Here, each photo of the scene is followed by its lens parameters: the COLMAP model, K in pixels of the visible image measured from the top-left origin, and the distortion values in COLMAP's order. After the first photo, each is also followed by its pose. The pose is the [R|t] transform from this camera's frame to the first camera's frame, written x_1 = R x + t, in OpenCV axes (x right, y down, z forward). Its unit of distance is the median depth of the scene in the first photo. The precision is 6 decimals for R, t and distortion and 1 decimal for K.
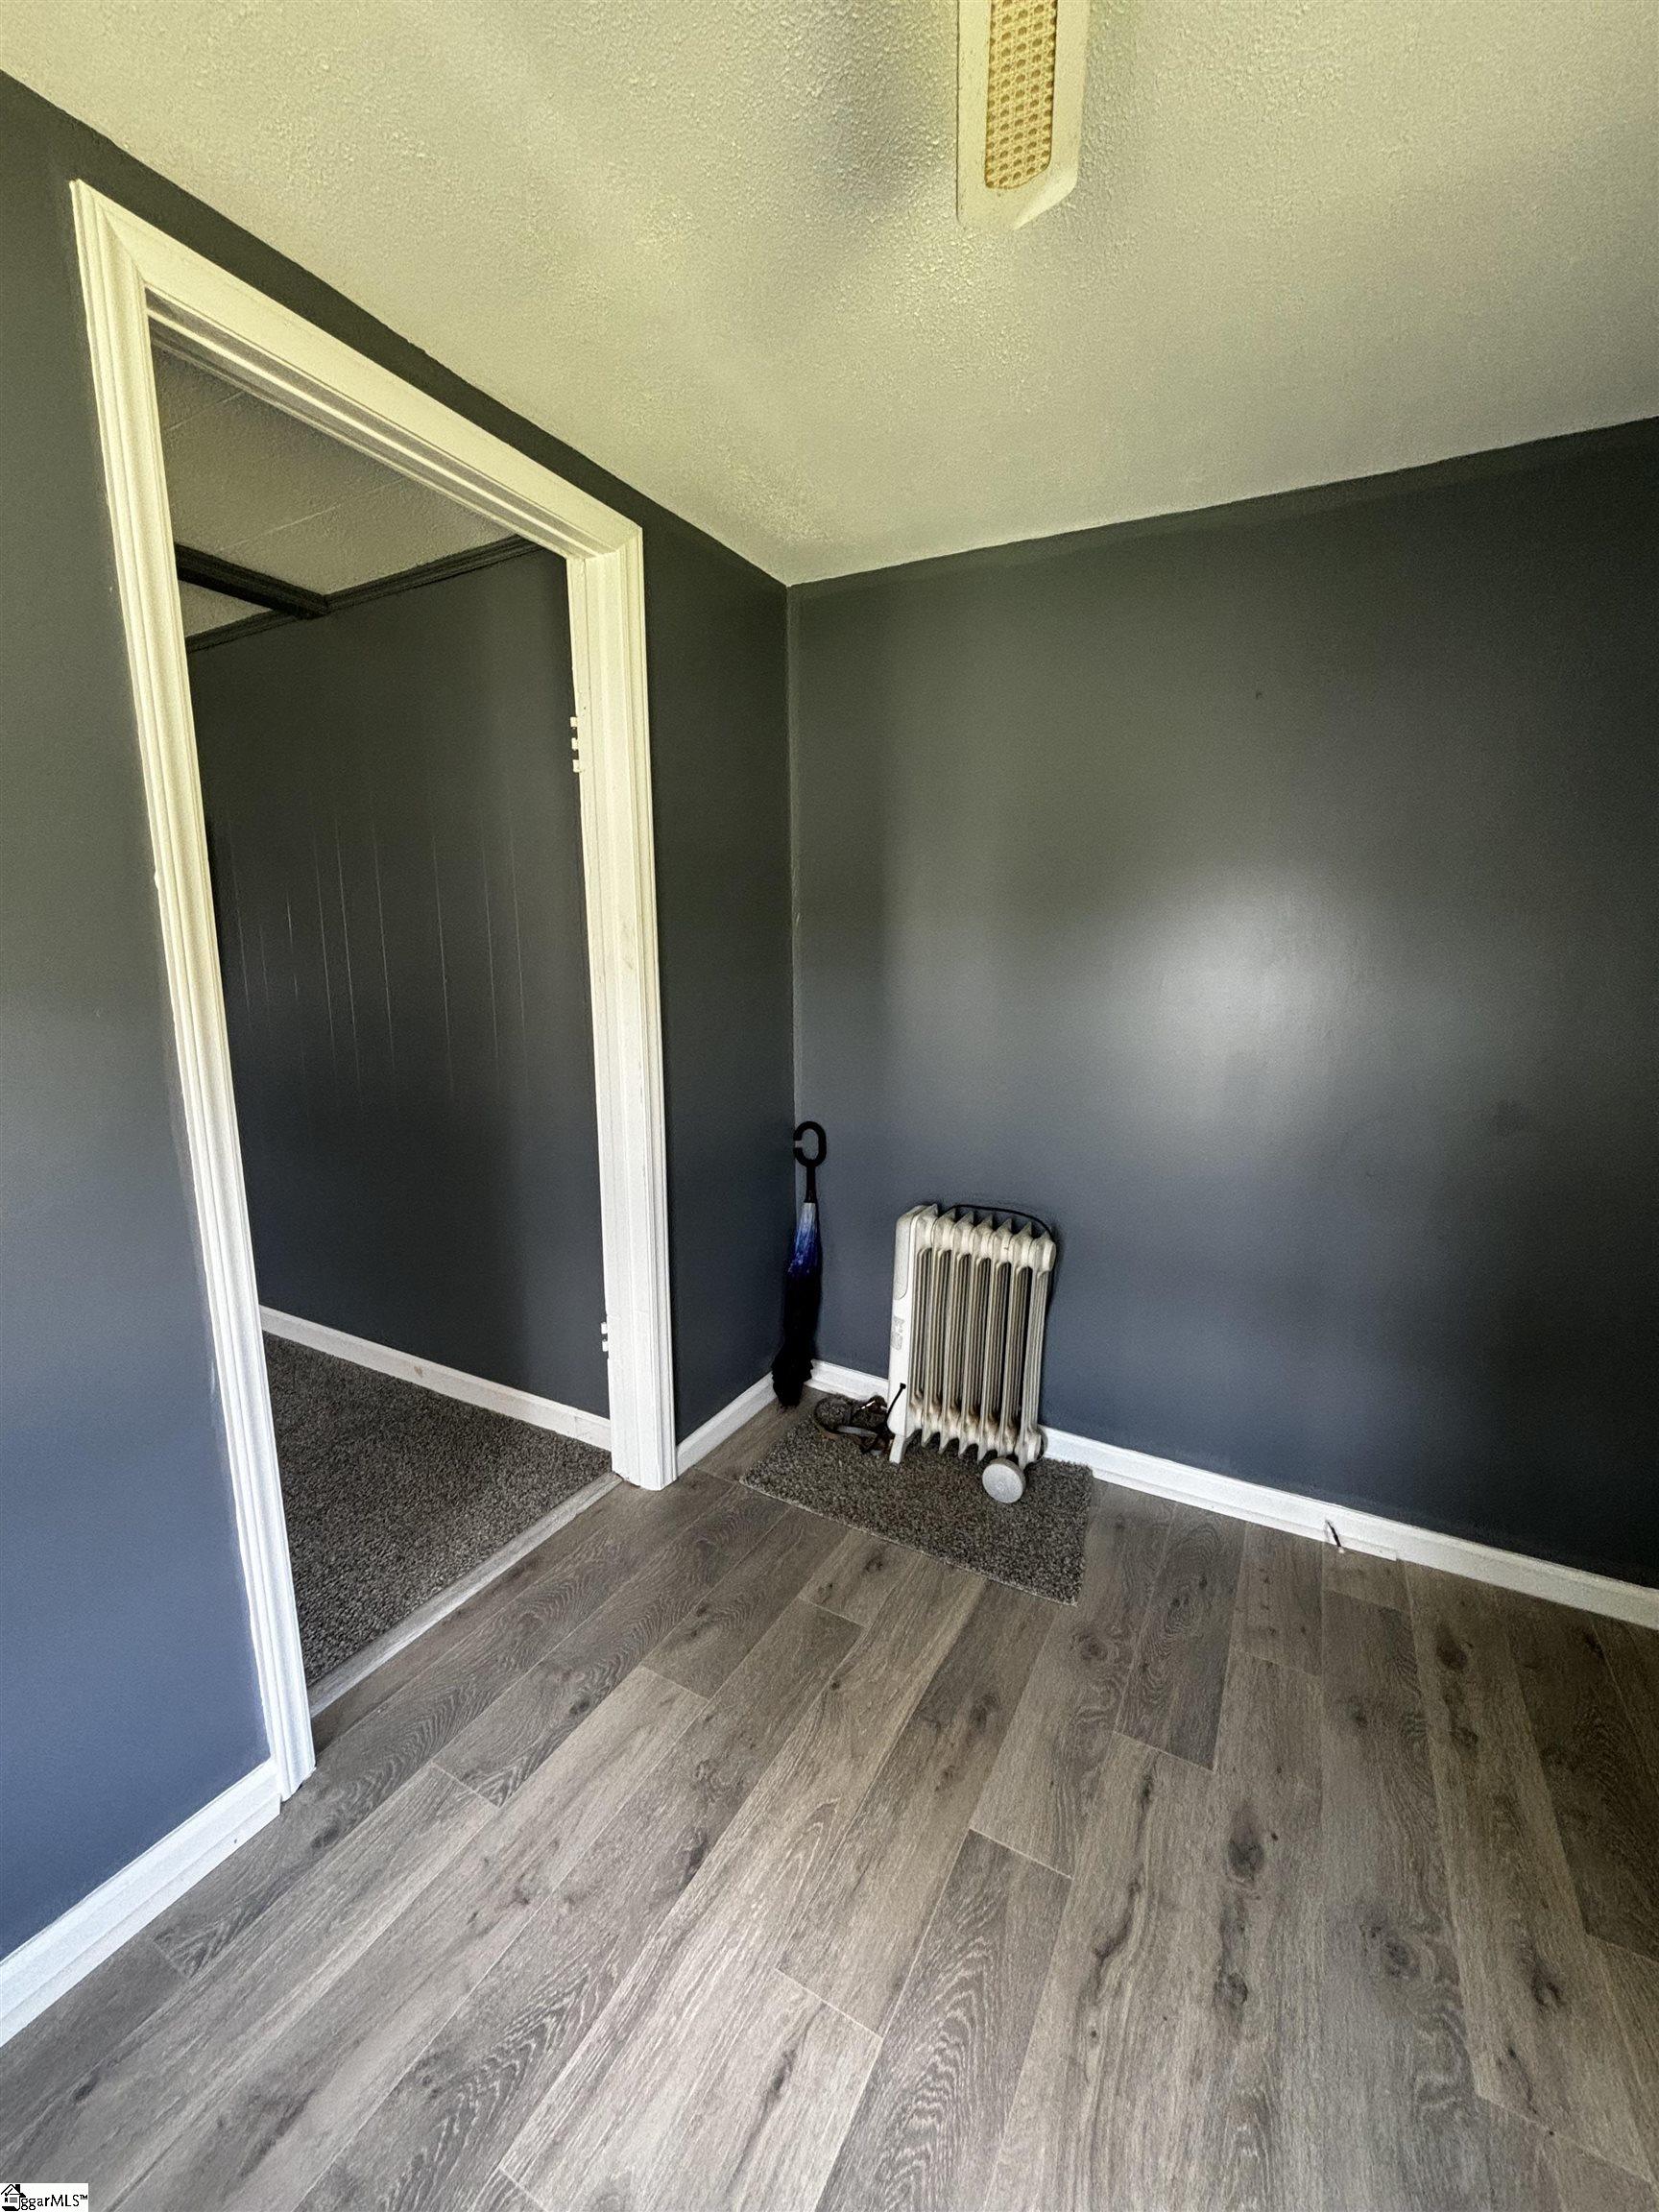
lens RADIAL K [[895.6, 0, 829.5], [0, 895.6, 1106.0], [0, 0, 1]] dist [0.000653, -0.000847]
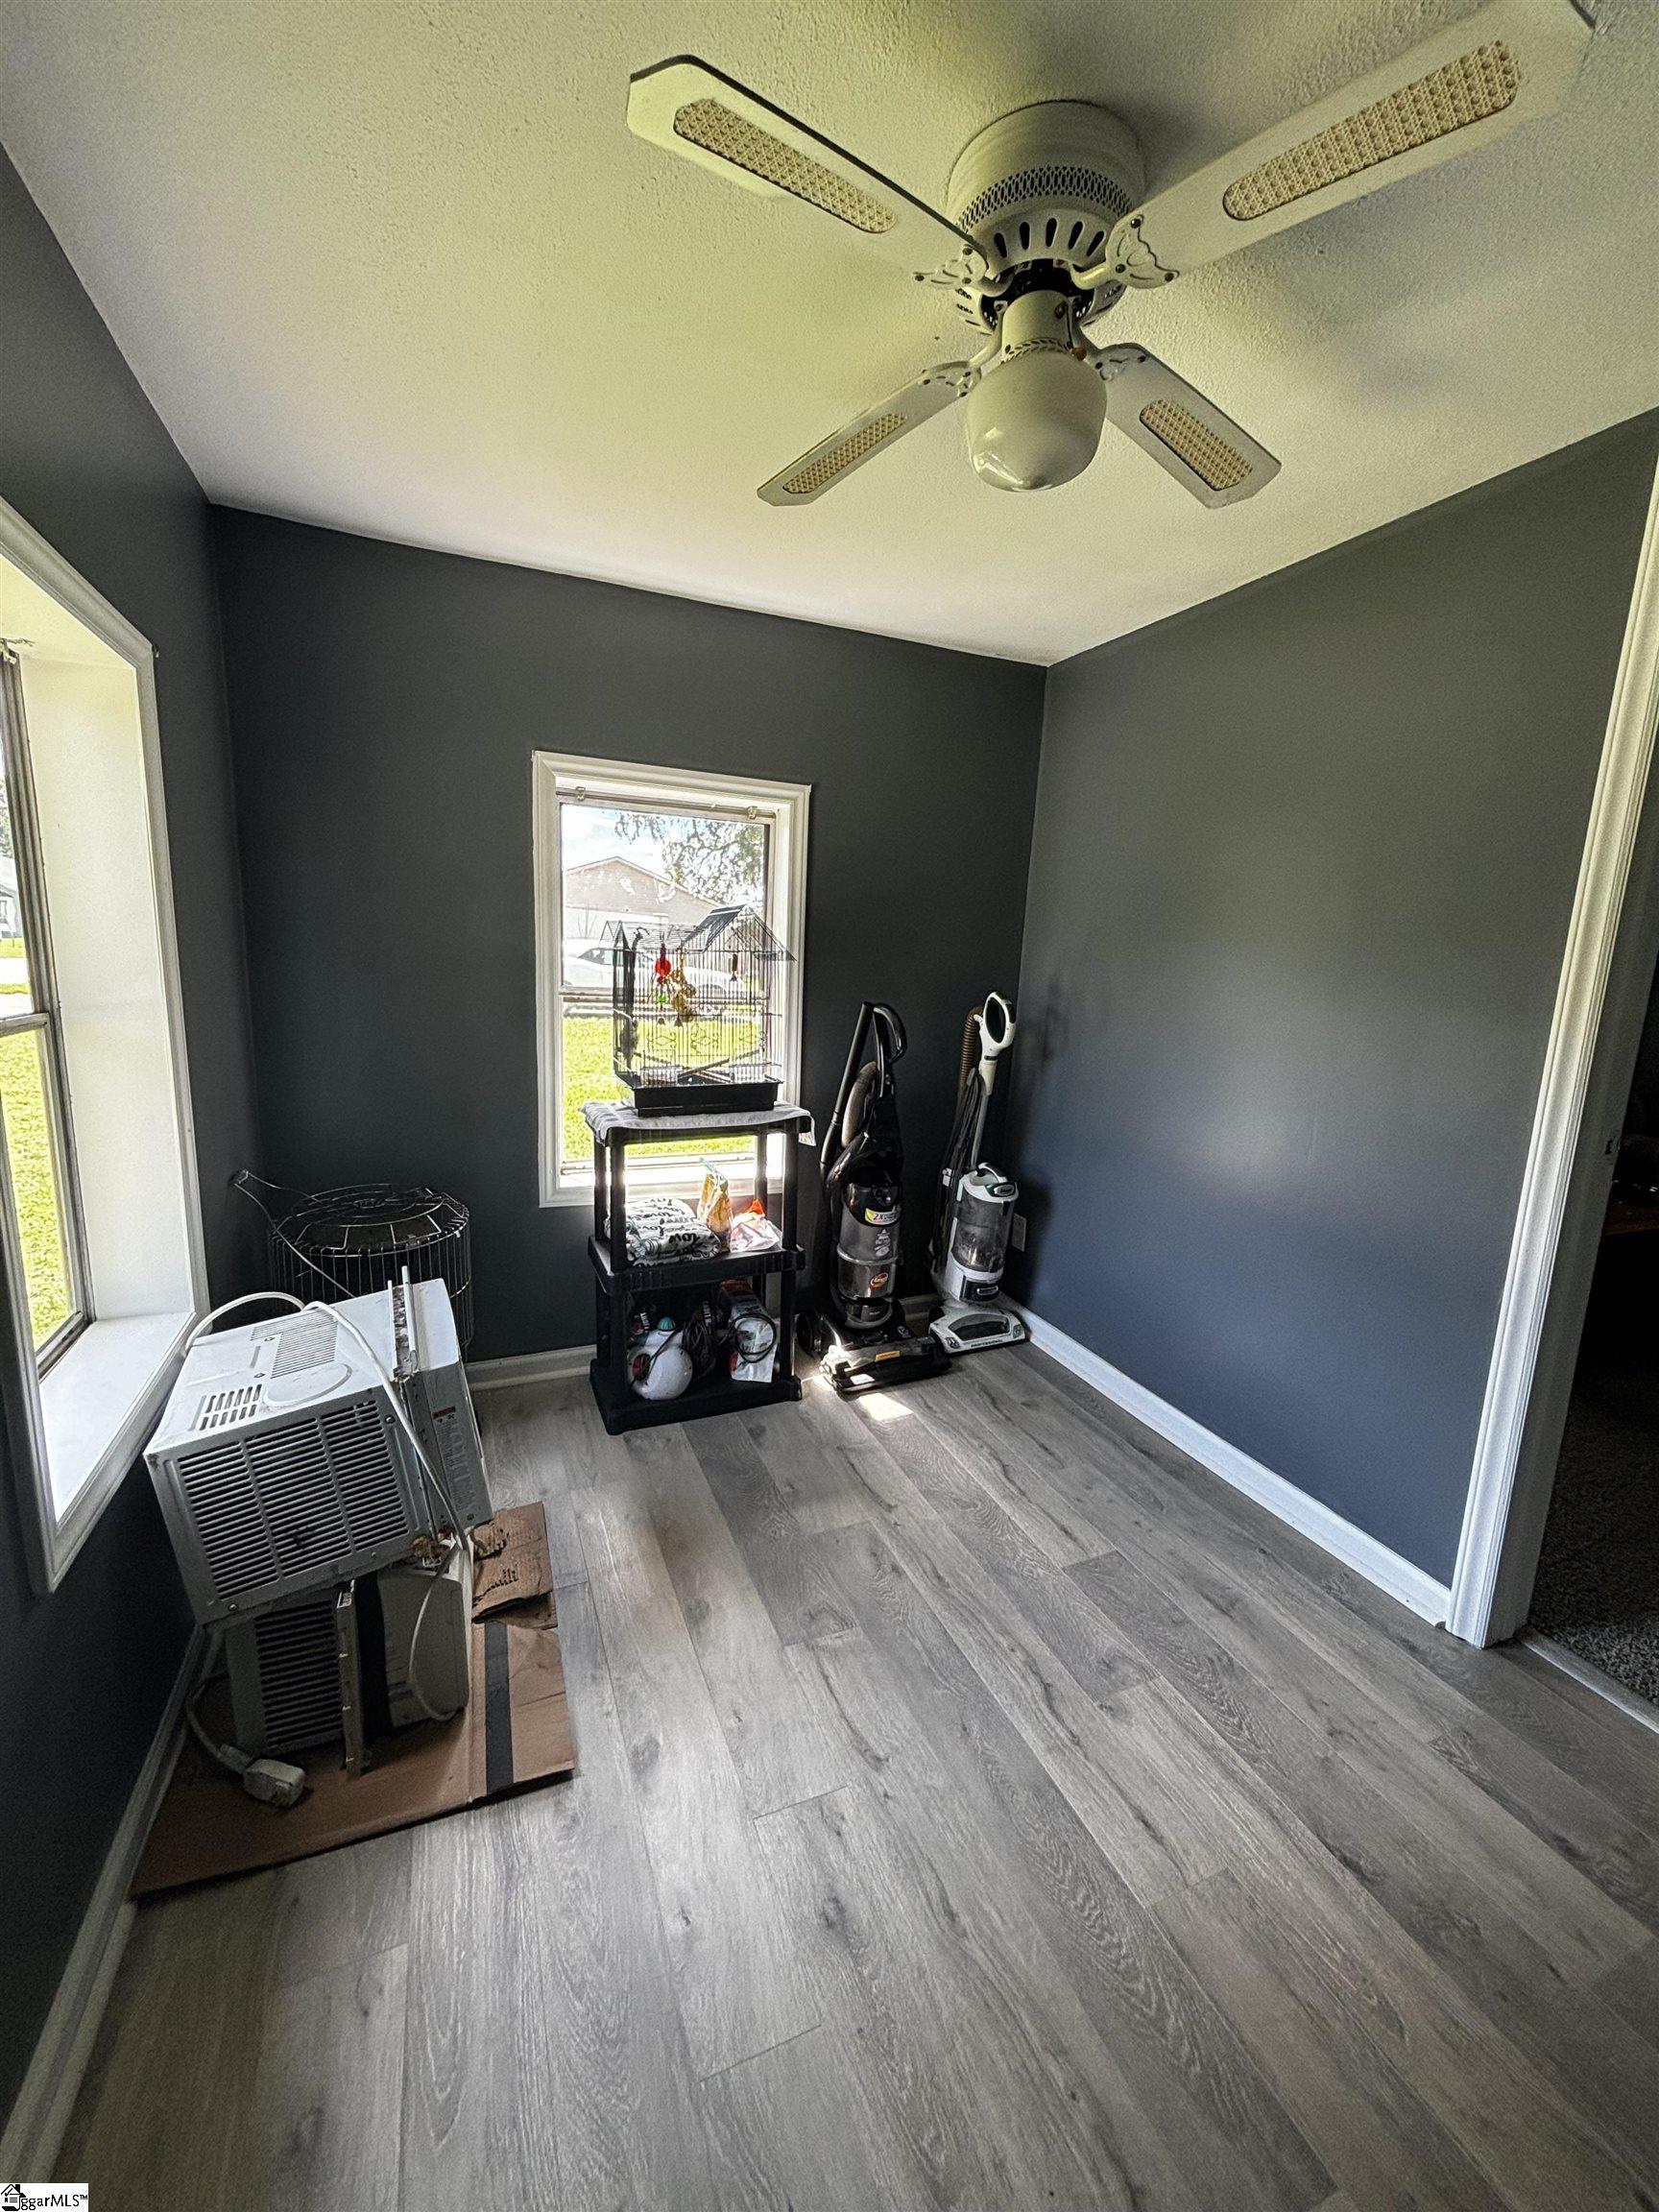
lens RADIAL K [[901.4, 0, 829.5], [0, 901.4, 1106.0], [0, 0, 1]] dist [-0.019431, 0.014887]
pose [[-0.629611, 0.110003, -0.769083, 1.031143], [-0.178212, 0.943080, 0.280784, -0.176475], [0.756194, 0.313845, -0.574170, 0.974234]]
